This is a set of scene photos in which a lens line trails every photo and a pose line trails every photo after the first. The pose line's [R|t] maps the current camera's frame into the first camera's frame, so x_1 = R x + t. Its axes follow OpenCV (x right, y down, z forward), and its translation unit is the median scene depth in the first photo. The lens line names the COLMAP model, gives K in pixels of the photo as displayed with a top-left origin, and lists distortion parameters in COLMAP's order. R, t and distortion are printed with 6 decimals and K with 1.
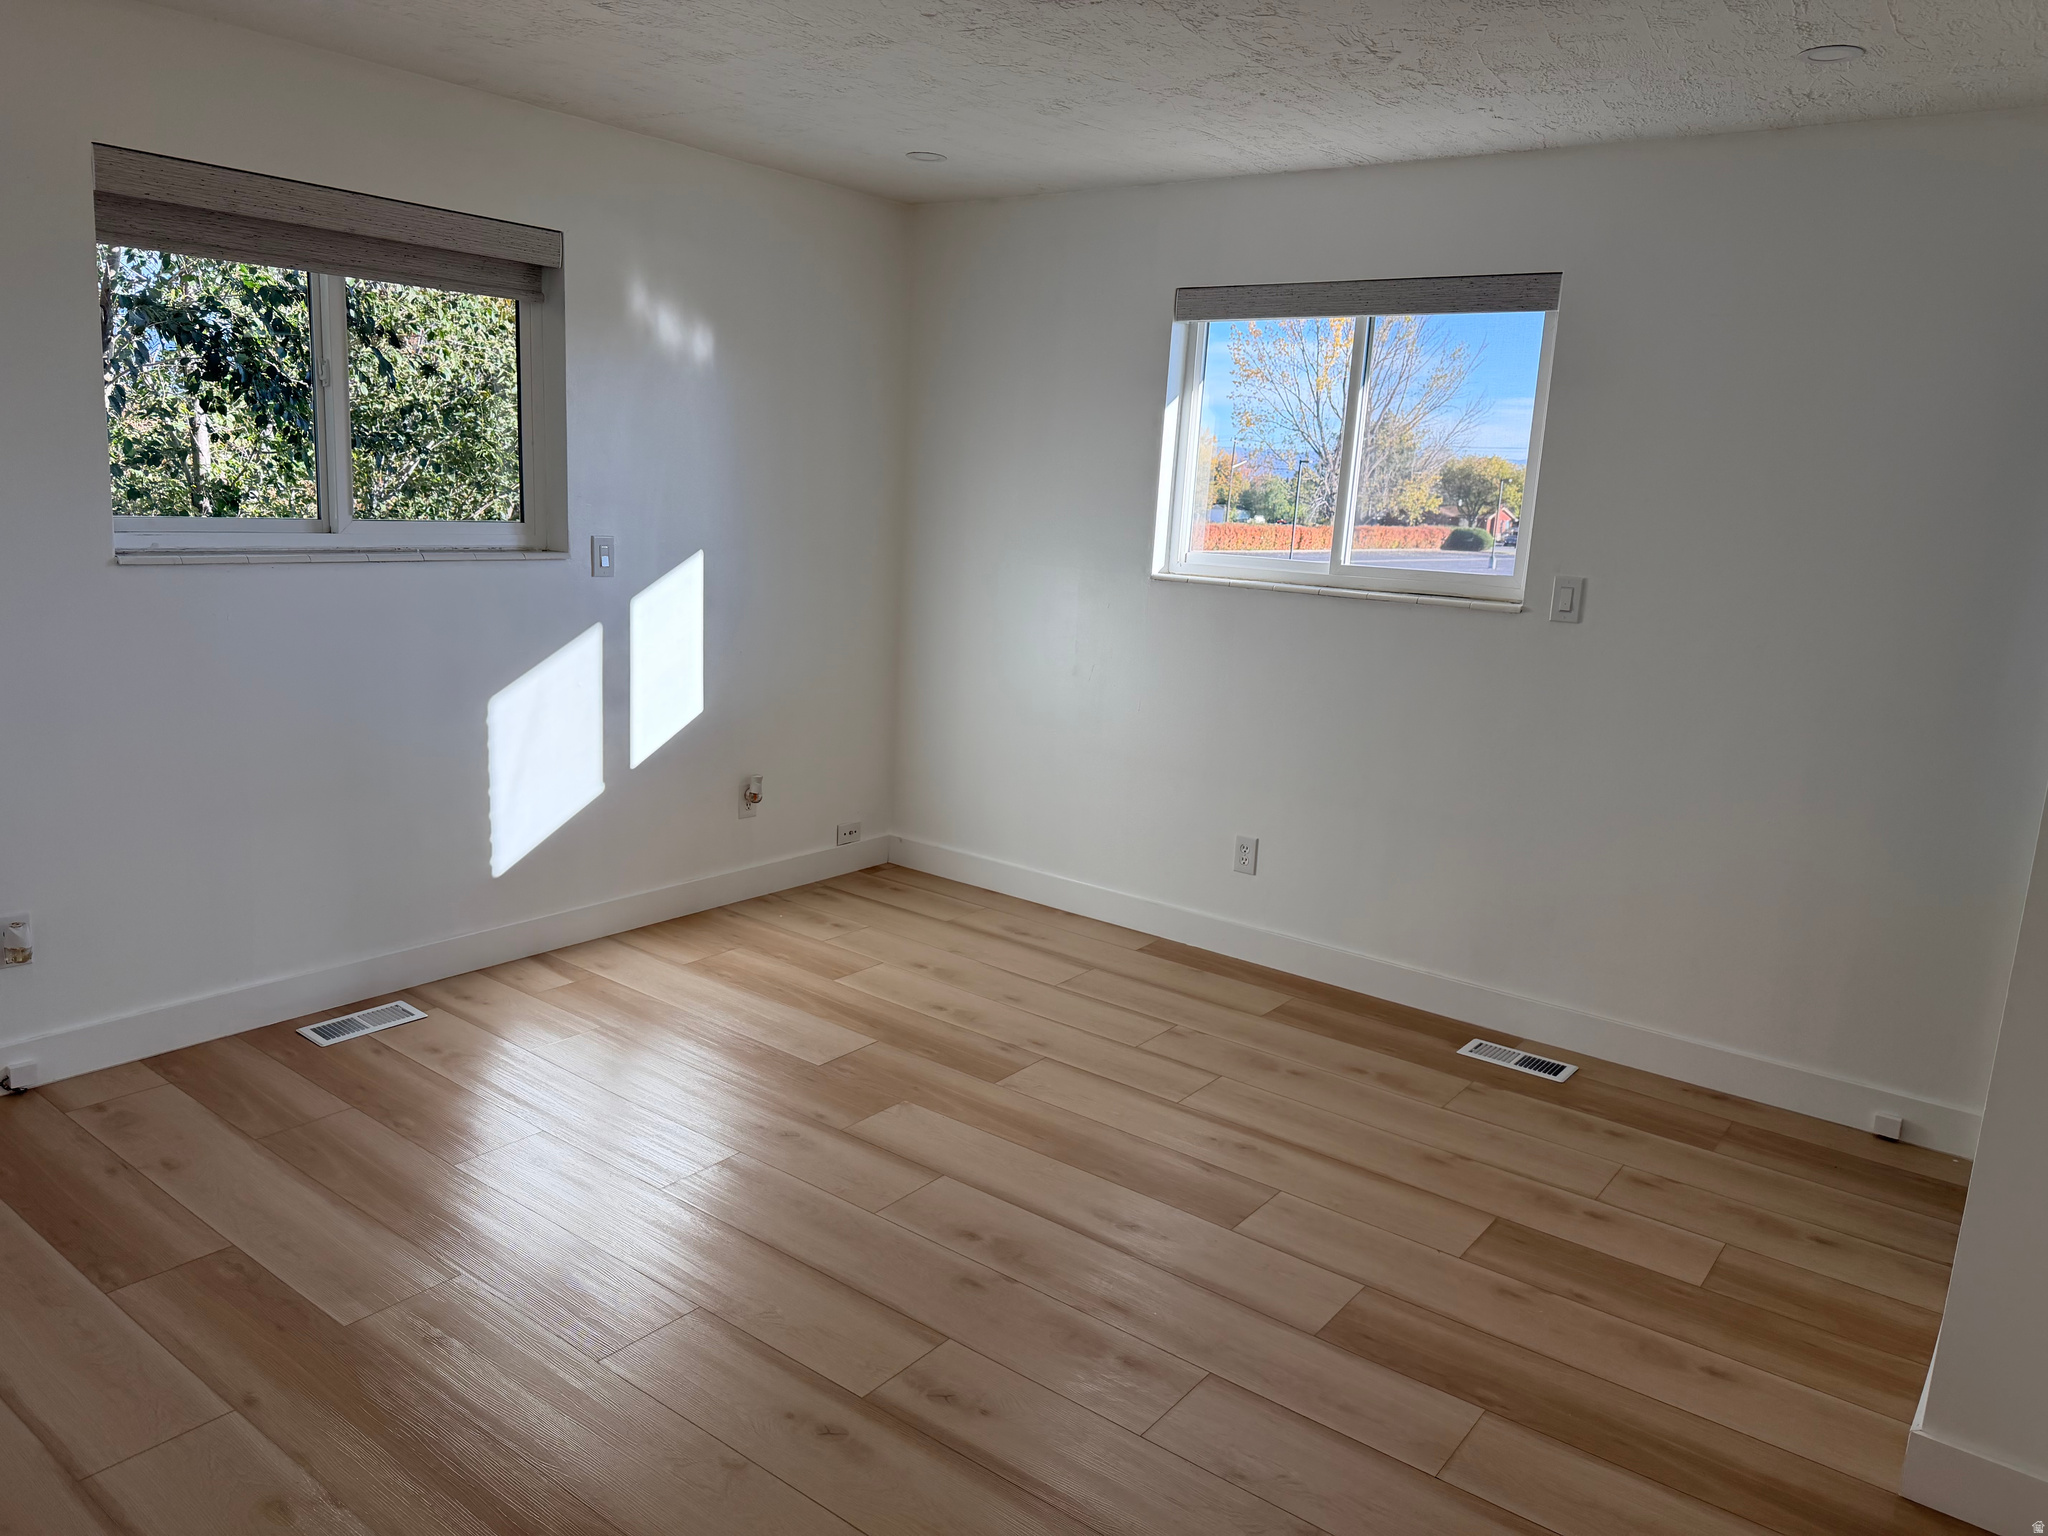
lens RADIAL K [[1468.7, 0, 1024.0], [0, 1468.7, 768.0], [0, 0, 1]] dist [0.003228, -0.009876]
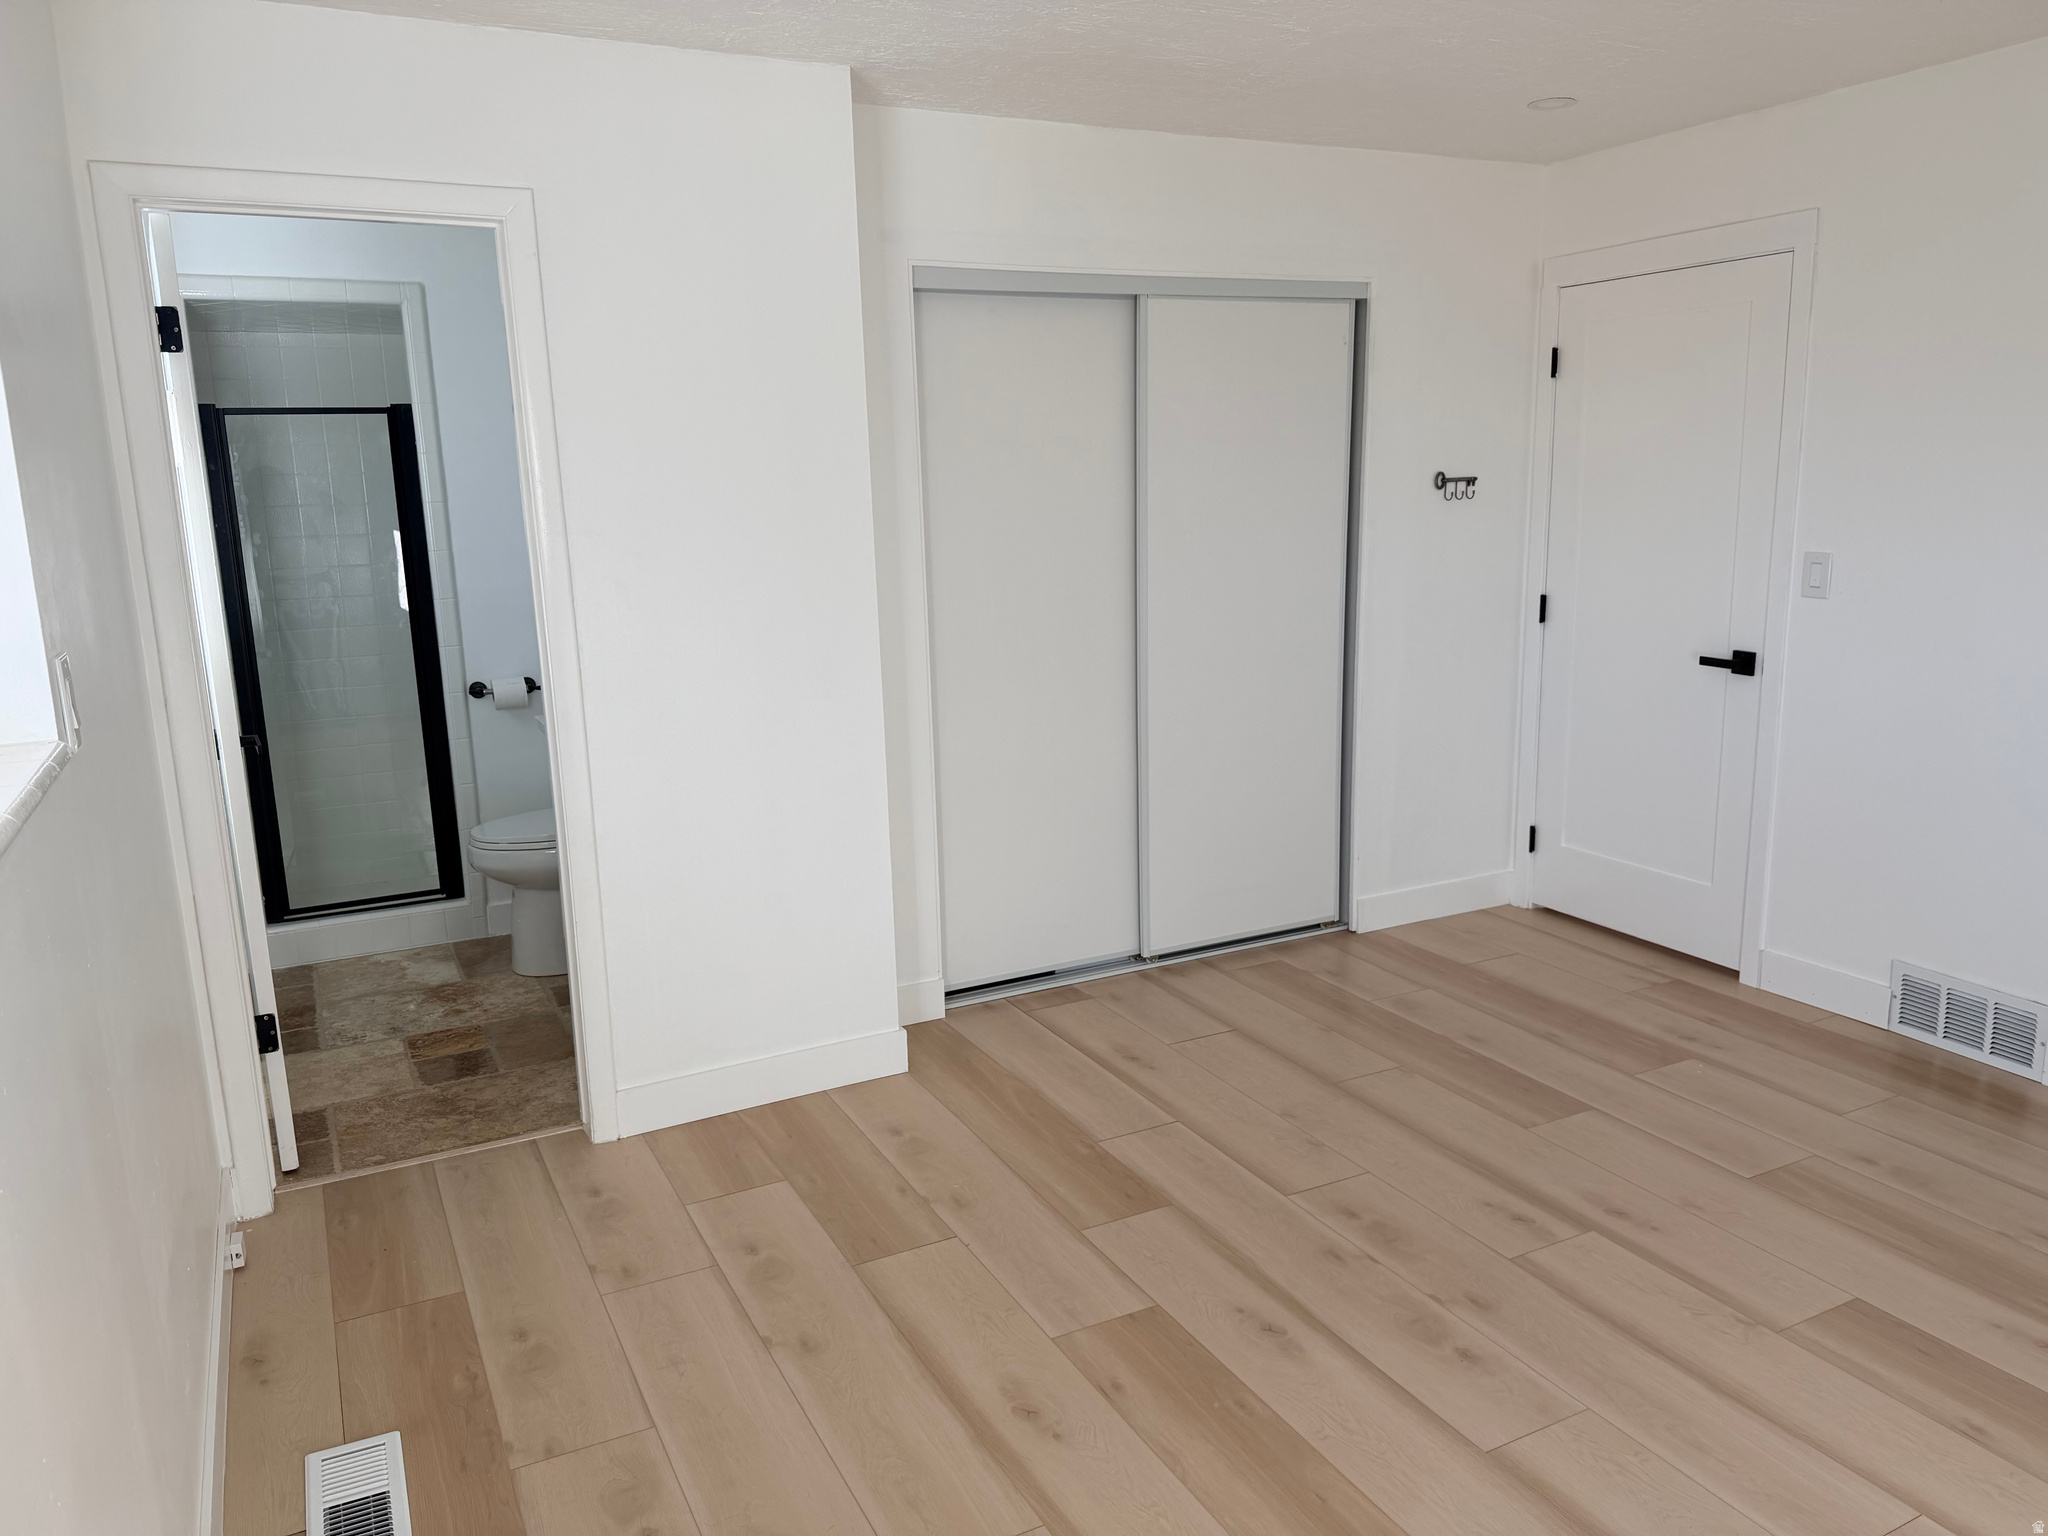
lens RADIAL K [[1468.7, 0, 1024.0], [0, 1468.7, 768.0], [0, 0, 1]] dist [0.003228, -0.009876]
pose [[-0.904091, -0.117639, 0.410829, -0.109532], [0.059495, 0.917352, 0.393607, -0.330844], [-0.423179, 0.380299, -0.822370, 1.611631]]
